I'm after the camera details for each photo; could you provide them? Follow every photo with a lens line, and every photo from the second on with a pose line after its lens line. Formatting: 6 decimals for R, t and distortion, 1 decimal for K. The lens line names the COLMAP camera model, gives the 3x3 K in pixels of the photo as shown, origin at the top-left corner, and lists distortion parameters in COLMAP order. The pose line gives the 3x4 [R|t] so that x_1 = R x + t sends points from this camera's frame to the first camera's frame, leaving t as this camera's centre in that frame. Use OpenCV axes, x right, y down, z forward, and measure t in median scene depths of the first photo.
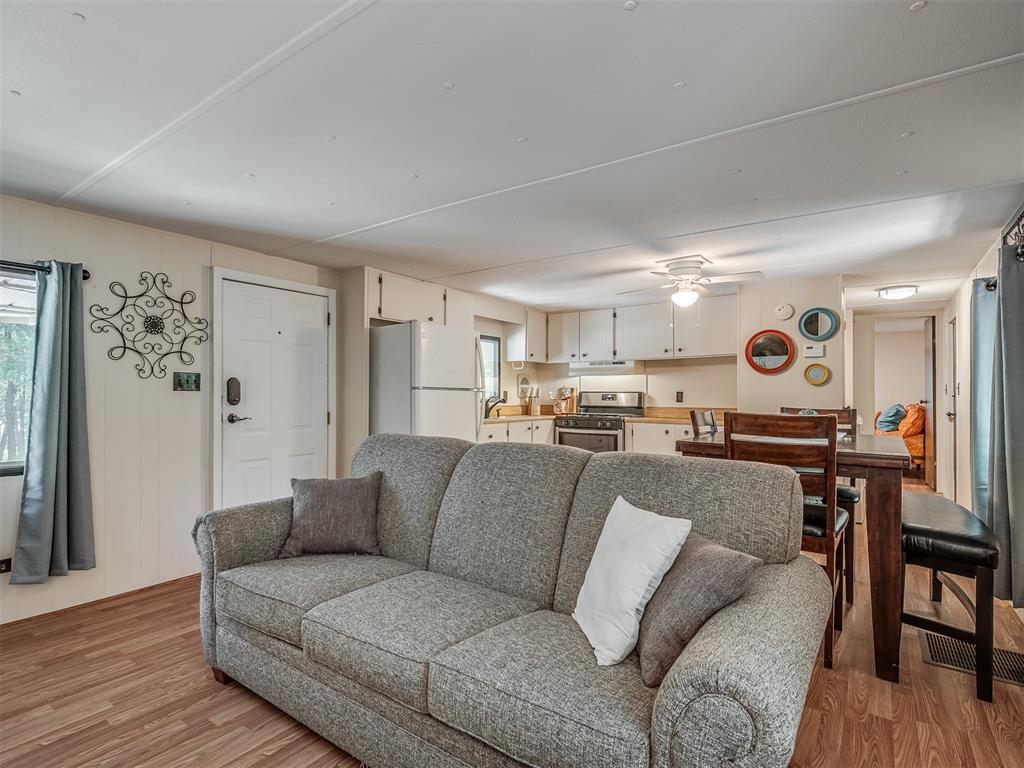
lens RADIAL K [[538.4, 0, 501.1], [0, 538.4, 390.9], [0, 0, 1]] dist [0.052764, -0.019570]
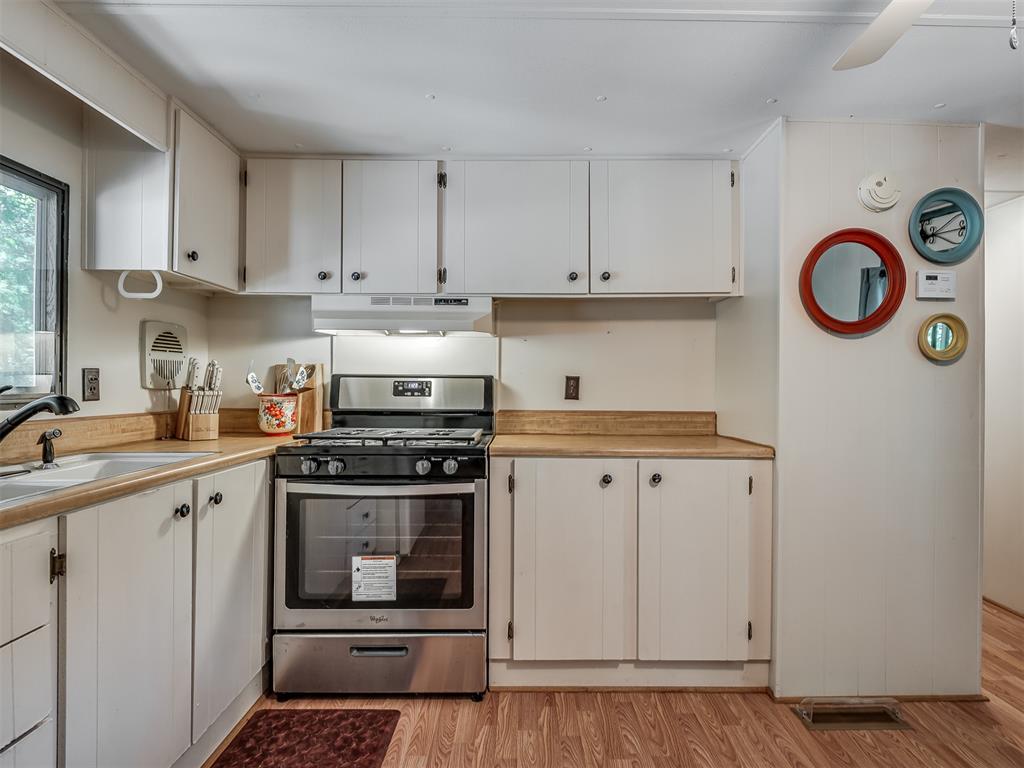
lens RADIAL K [[536.4, 0, 524.1], [0, 536.4, 383.0], [0, 0, 1]] dist [0.004331, -0.010627]
pose [[0.815488, 0.006451, 0.578737, 0.035199], [-0.008498, 0.999964, 0.000829, 0.006882], [-0.578711, -0.005594, 0.815514, 0.655821]]
